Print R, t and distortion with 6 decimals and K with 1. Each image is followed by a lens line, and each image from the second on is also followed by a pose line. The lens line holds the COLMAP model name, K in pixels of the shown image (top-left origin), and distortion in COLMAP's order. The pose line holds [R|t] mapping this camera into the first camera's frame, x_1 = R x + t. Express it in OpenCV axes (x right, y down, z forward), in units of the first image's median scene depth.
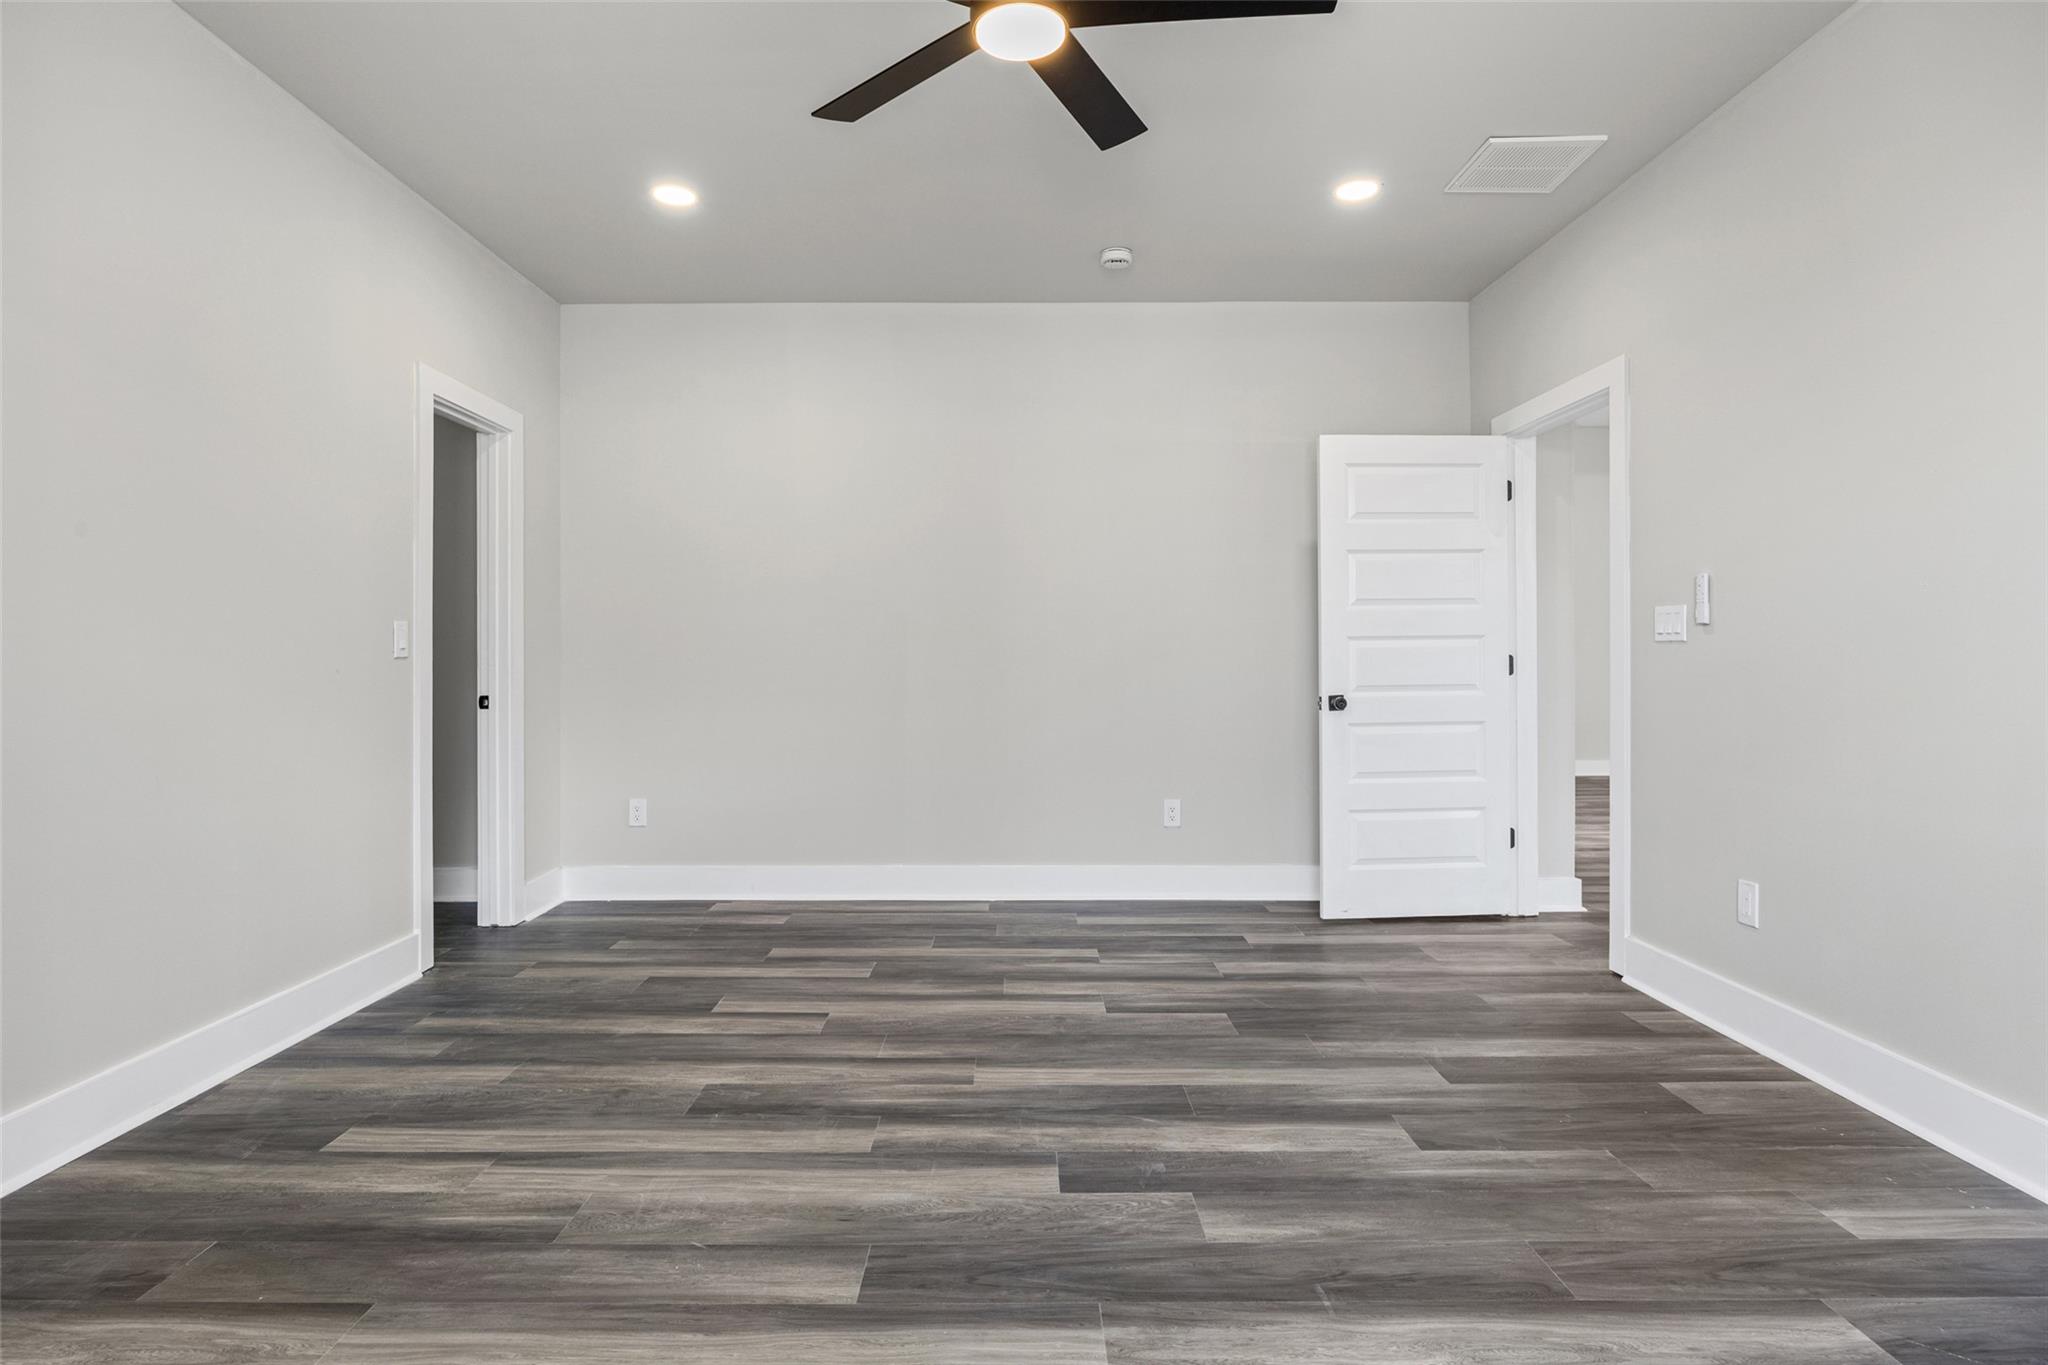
lens RADIAL K [[1070.6, 0, 1024.0], [0, 1070.6, 682.5], [0, 0, 1]] dist [0.000845, 0.000183]
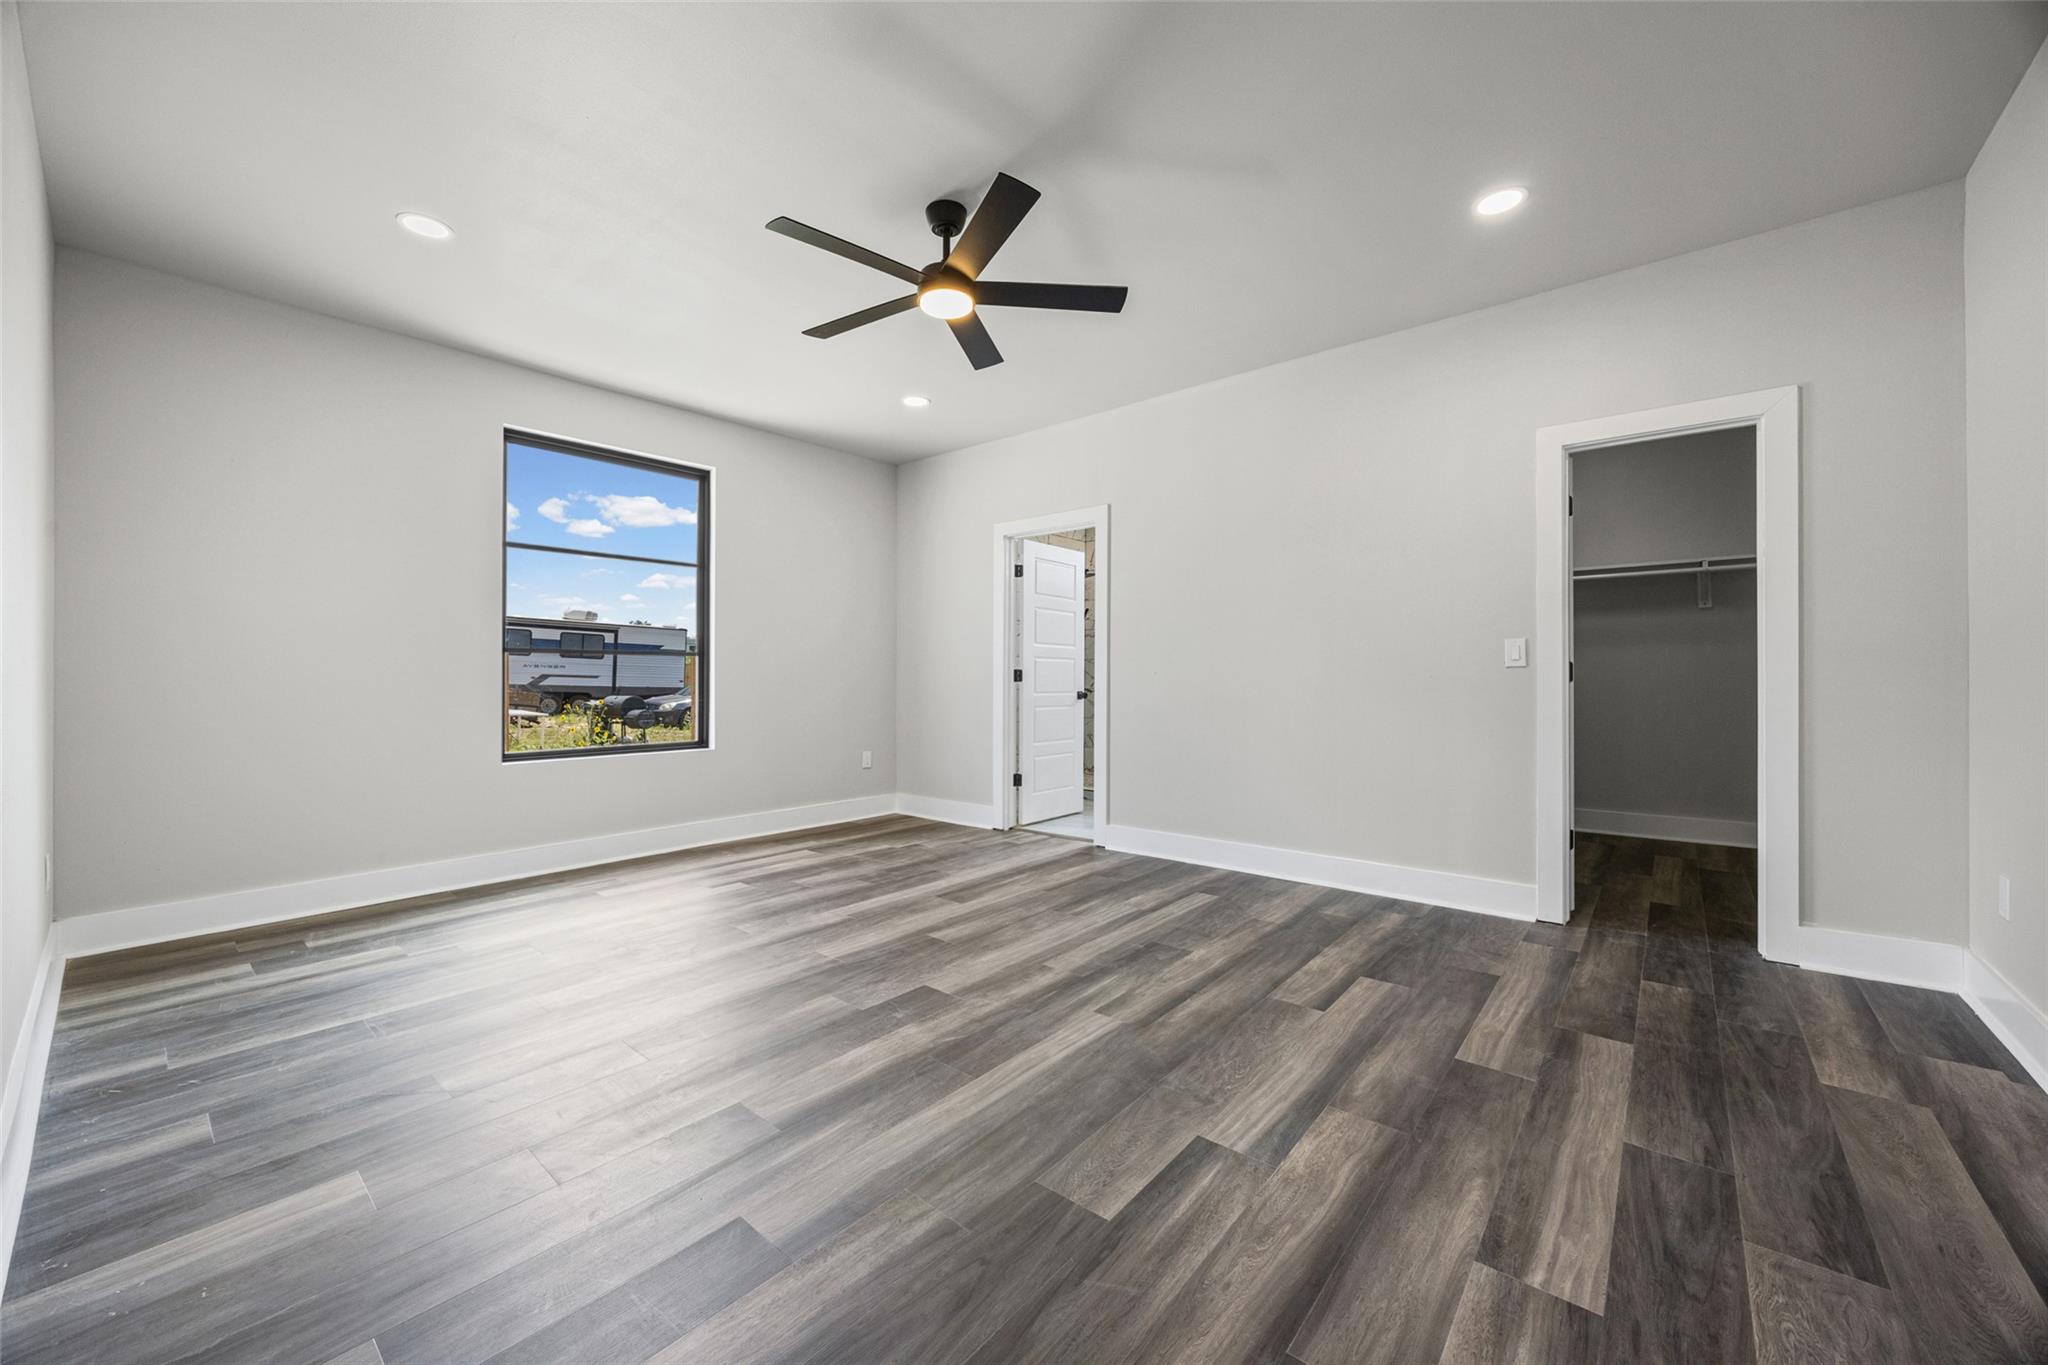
lens RADIAL K [[775.9, 0, 1024.0], [0, 775.9, 682.5], [0, 0, 1]] dist [-0.009533, 0.000110]
pose [[-0.650980, 0.008066, -0.759052, 0.715709], [-0.007573, 0.999825, 0.017119, -0.023741], [0.759057, 0.016892, -0.650805, 1.583447]]
